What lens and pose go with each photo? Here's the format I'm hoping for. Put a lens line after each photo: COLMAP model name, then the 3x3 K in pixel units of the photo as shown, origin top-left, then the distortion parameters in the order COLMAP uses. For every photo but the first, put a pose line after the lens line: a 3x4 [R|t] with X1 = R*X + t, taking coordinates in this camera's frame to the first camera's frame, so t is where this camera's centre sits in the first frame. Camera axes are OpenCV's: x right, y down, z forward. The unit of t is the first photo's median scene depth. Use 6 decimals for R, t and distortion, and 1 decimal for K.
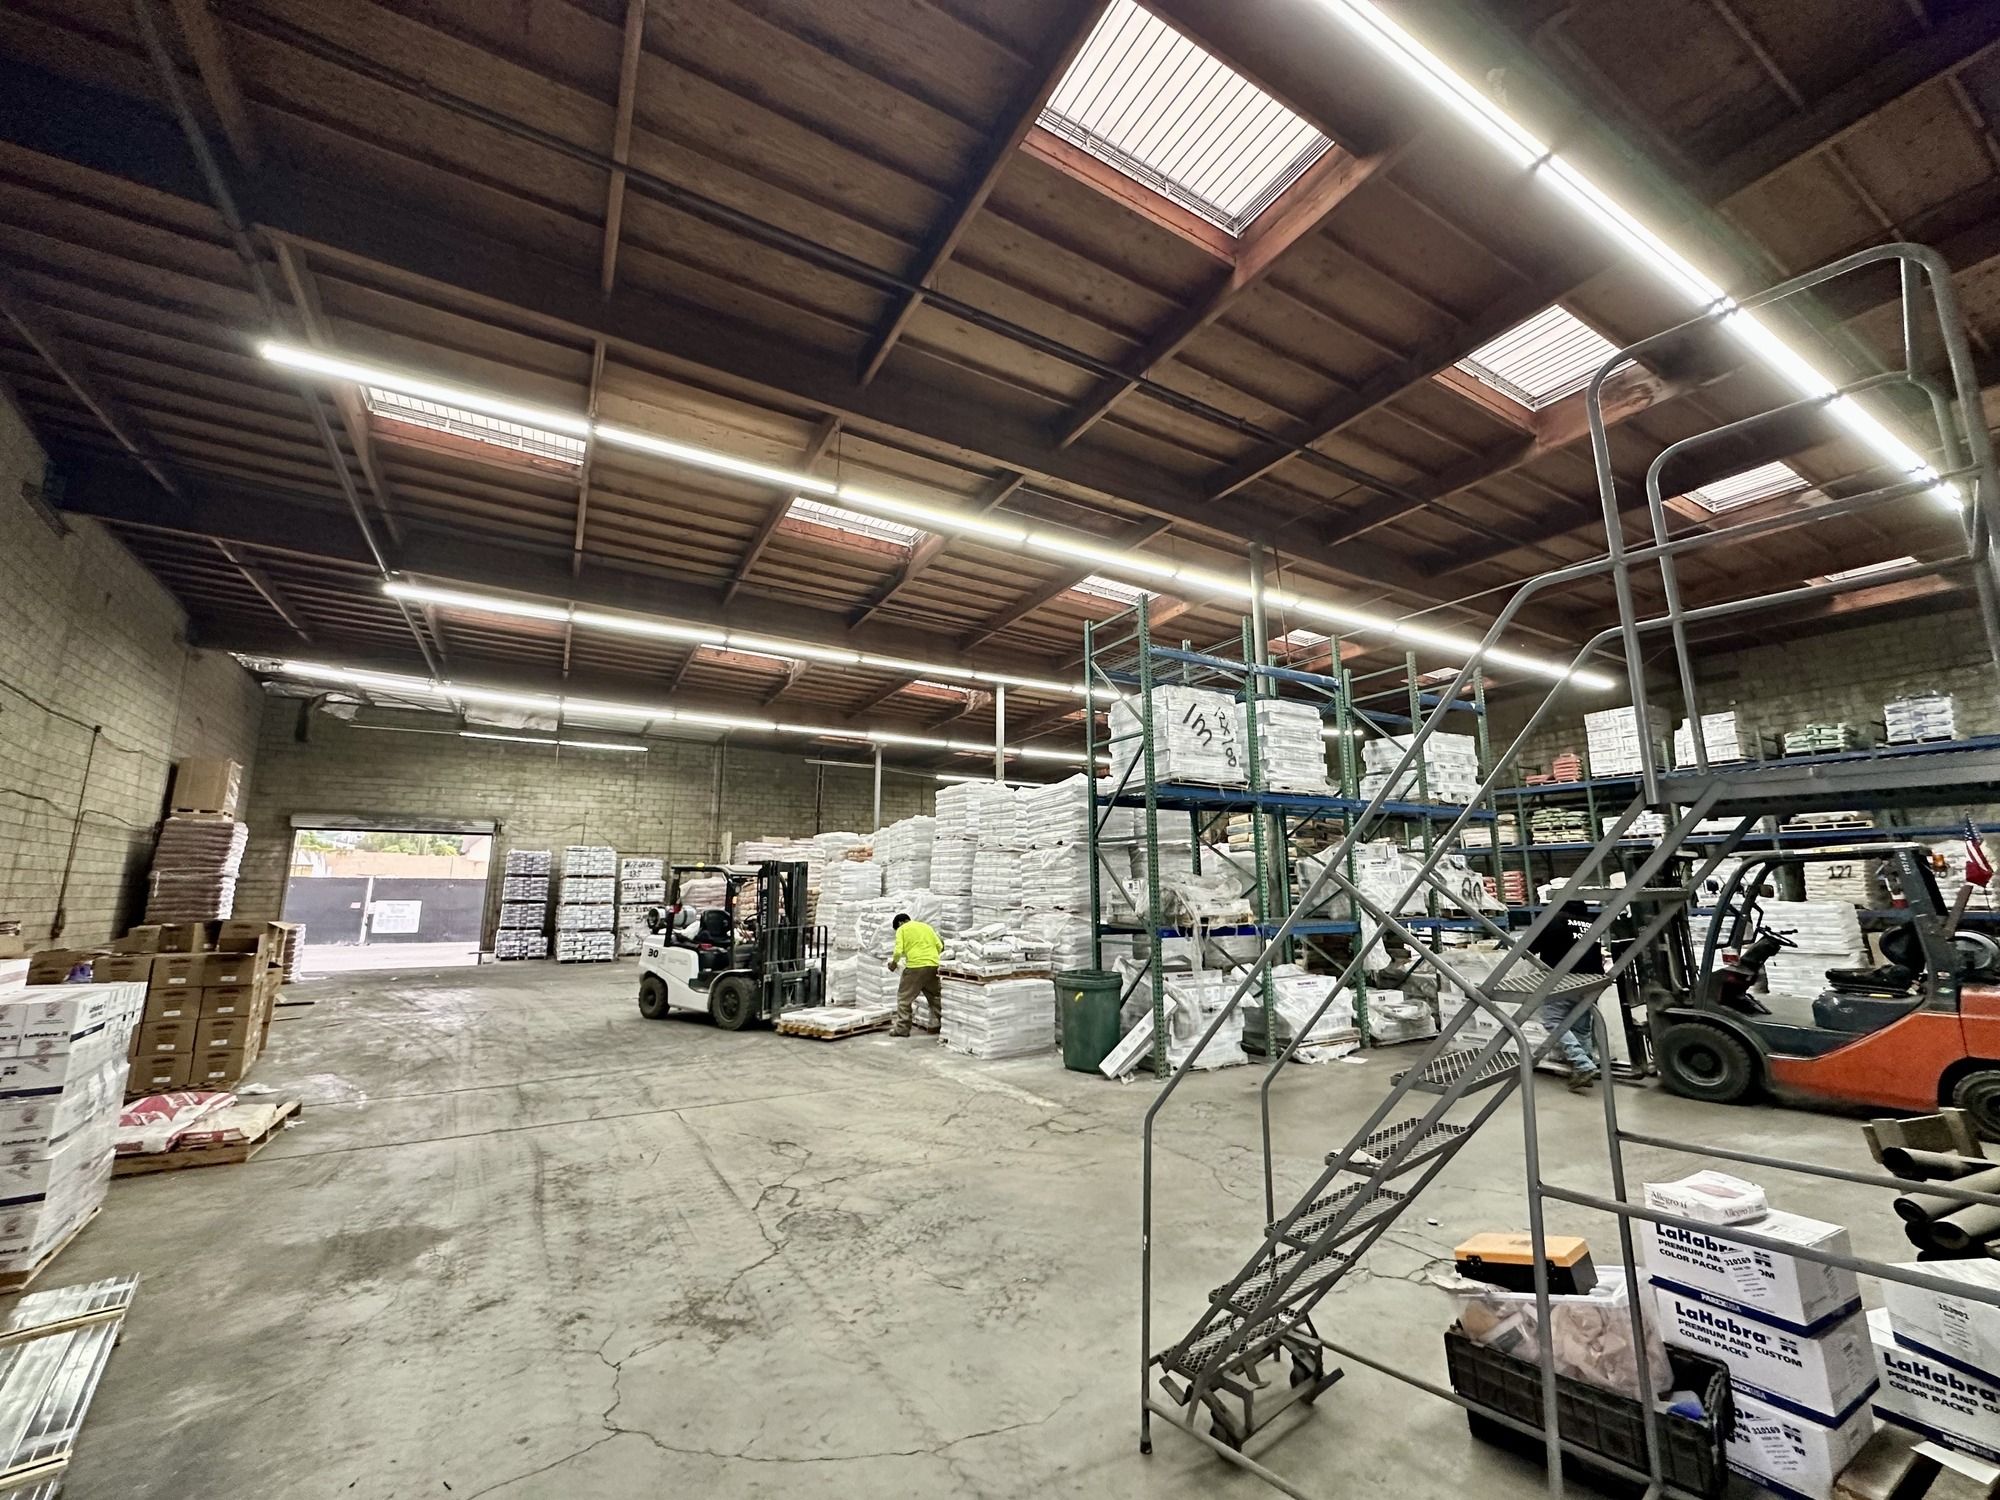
lens RADIAL K [[795.0, 0, 1000.0], [0, 795.0, 750.0], [0, 0, 1]] dist [-0.003924, -0.000149]
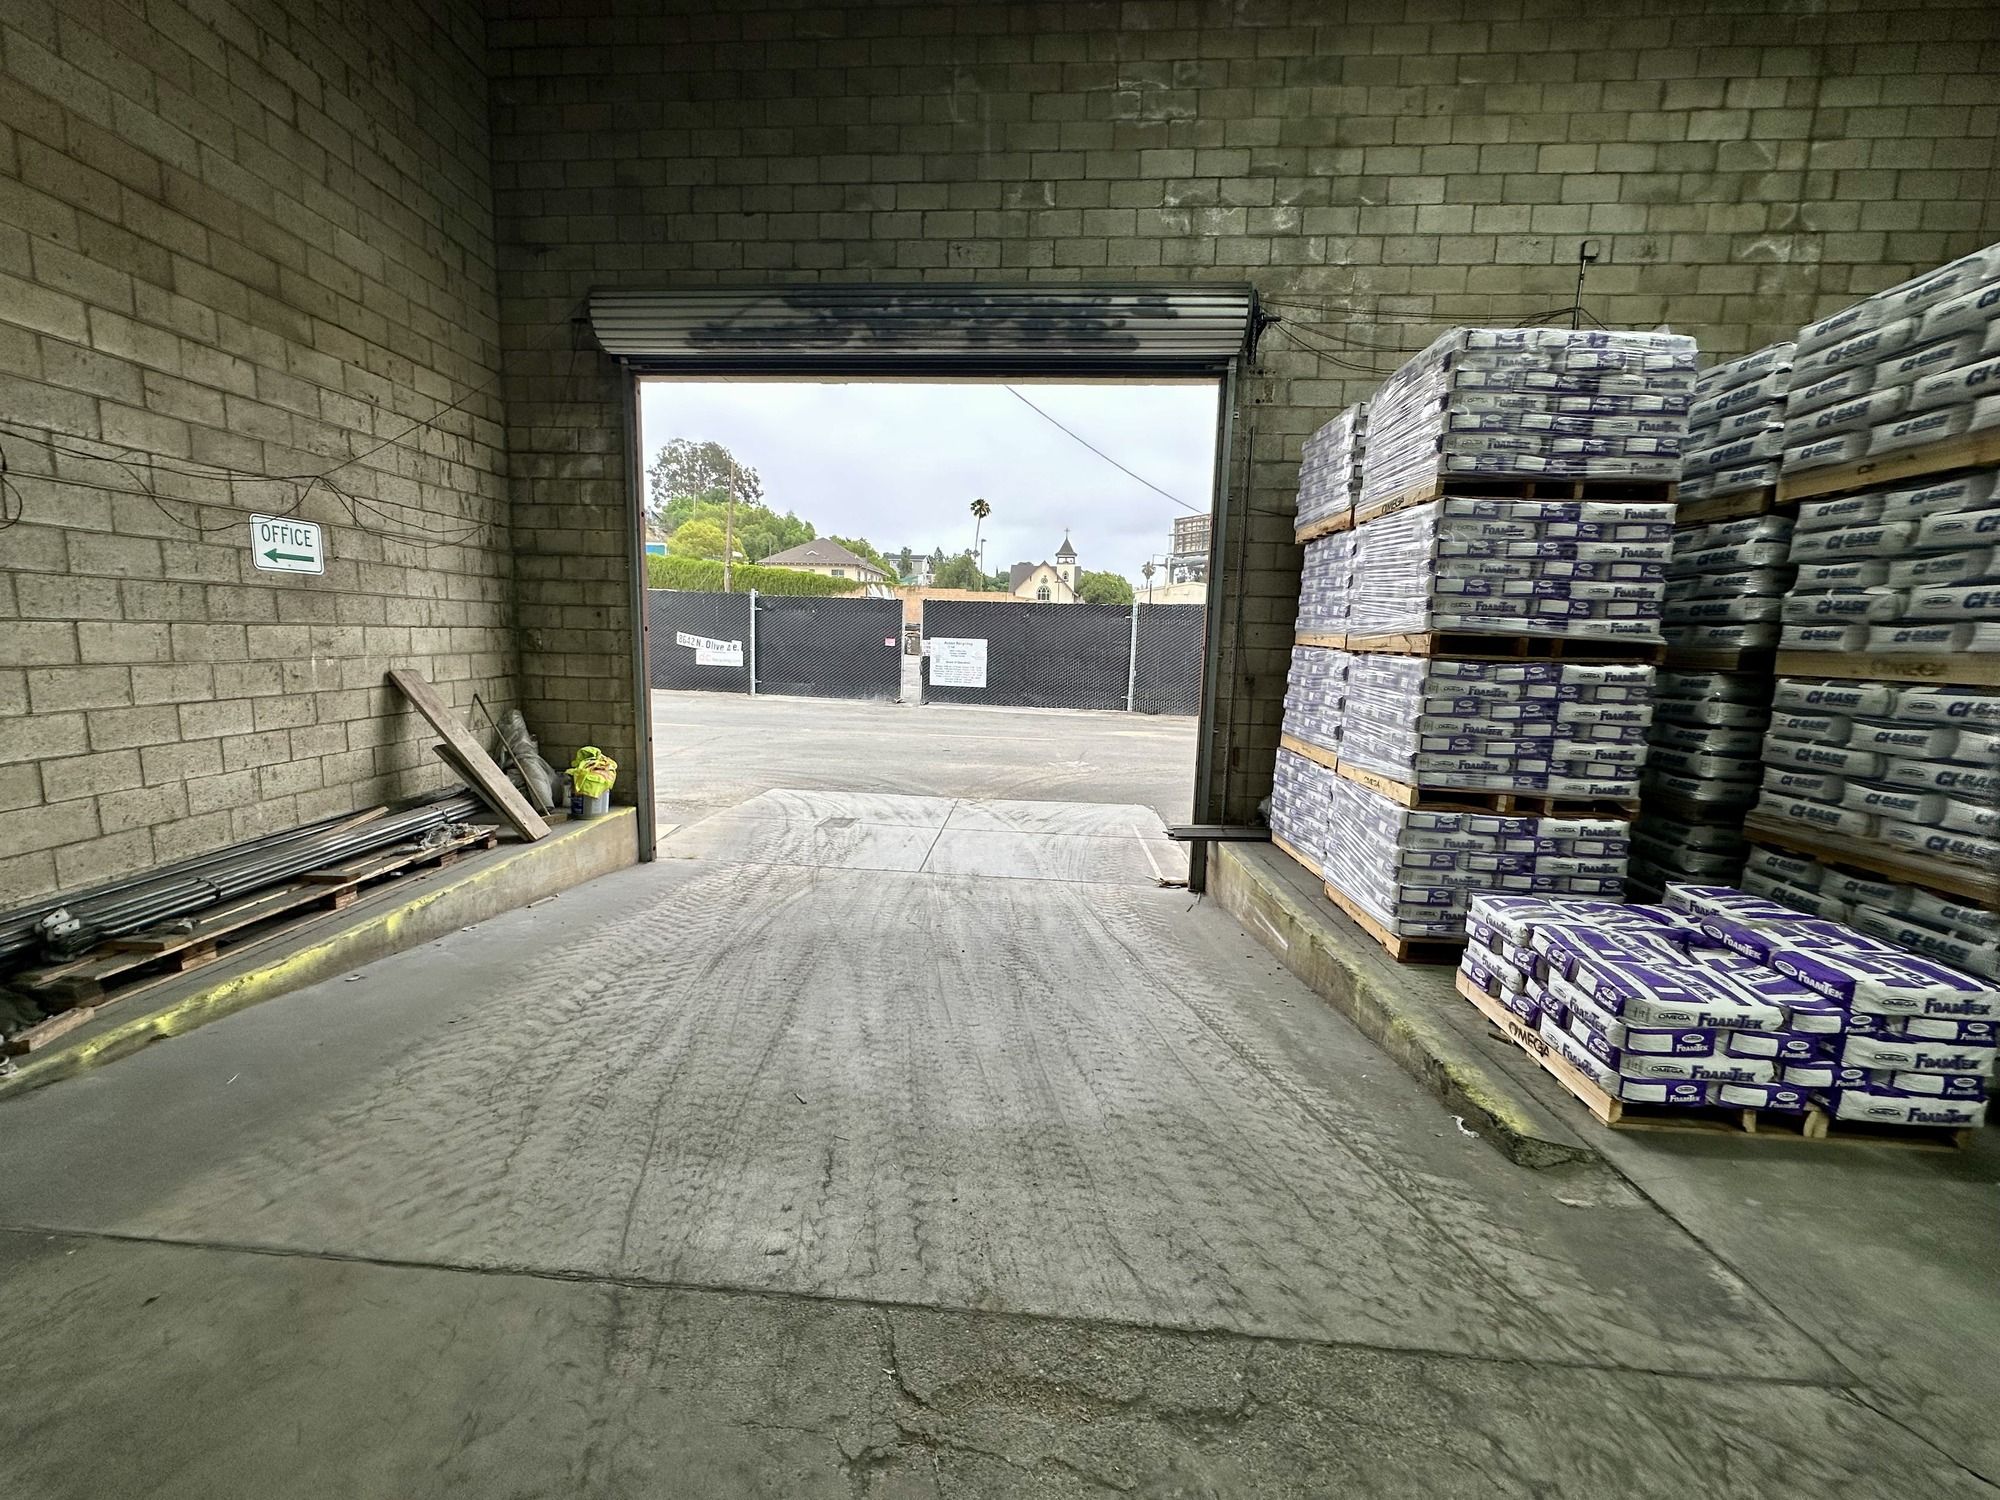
lens RADIAL K [[795.0, 0, 1000.0], [0, 795.0, 750.0], [0, 0, 1]] dist [-0.003924, -0.000149]
pose [[0.827241, 0.102778, -0.552367, -0.538315], [0.071041, 0.956102, 0.284293, 0.140603], [0.557338, -0.274420, 0.783625, 0.721191]]
